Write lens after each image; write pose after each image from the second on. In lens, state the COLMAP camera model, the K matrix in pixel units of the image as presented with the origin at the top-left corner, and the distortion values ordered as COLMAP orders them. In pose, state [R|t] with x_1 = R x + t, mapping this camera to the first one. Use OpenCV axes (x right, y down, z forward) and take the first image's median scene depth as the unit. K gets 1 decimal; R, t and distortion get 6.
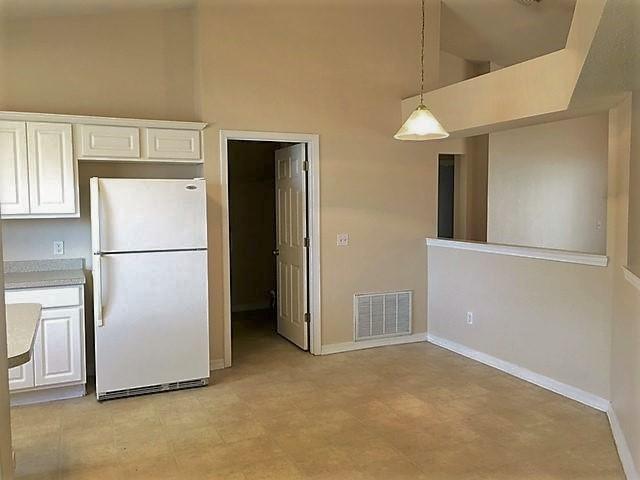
lens RADIAL K [[542.6, 0, 322.3], [0, 542.6, 236.0], [0, 0, 1]] dist [0.054194, -0.007496]
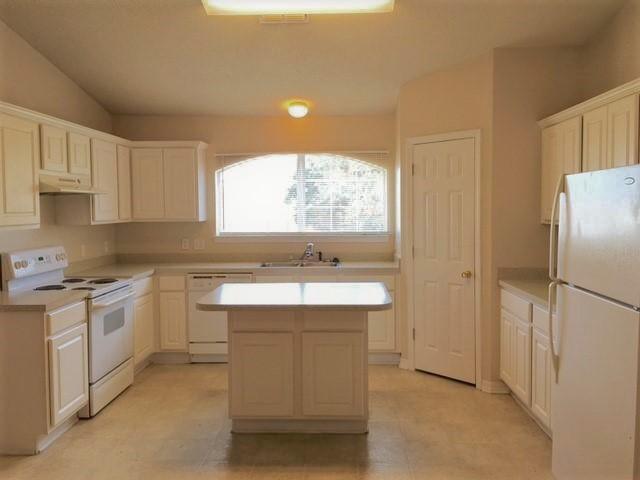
lens RADIAL K [[542.6, 0, 322.3], [0, 542.6, 236.0], [0, 0, 1]] dist [0.054194, -0.007496]
pose [[-0.445992, 0.055028, -0.893344, 0.354087], [-0.047383, 0.995257, 0.084961, -0.070624], [0.893782, 0.080221, -0.441270, 1.009605]]
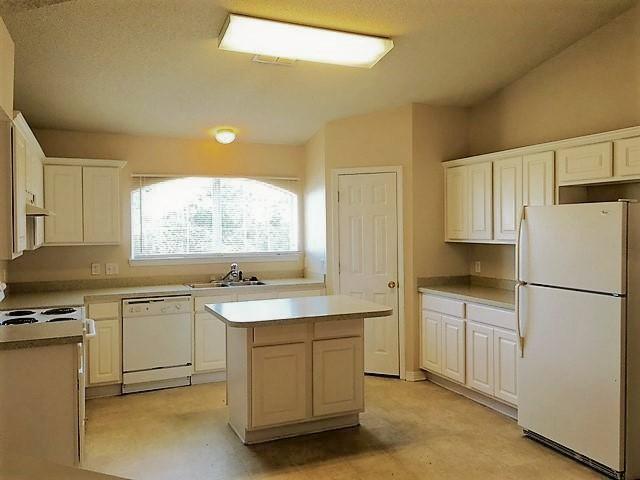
lens RADIAL K [[542.6, 0, 322.3], [0, 542.6, 236.0], [0, 0, 1]] dist [0.054194, -0.007496]
pose [[-0.011221, 0.023538, -0.999660, 0.563571], [-0.054957, 0.998197, 0.024120, -0.054722], [0.998426, 0.055209, -0.009907, 0.631817]]
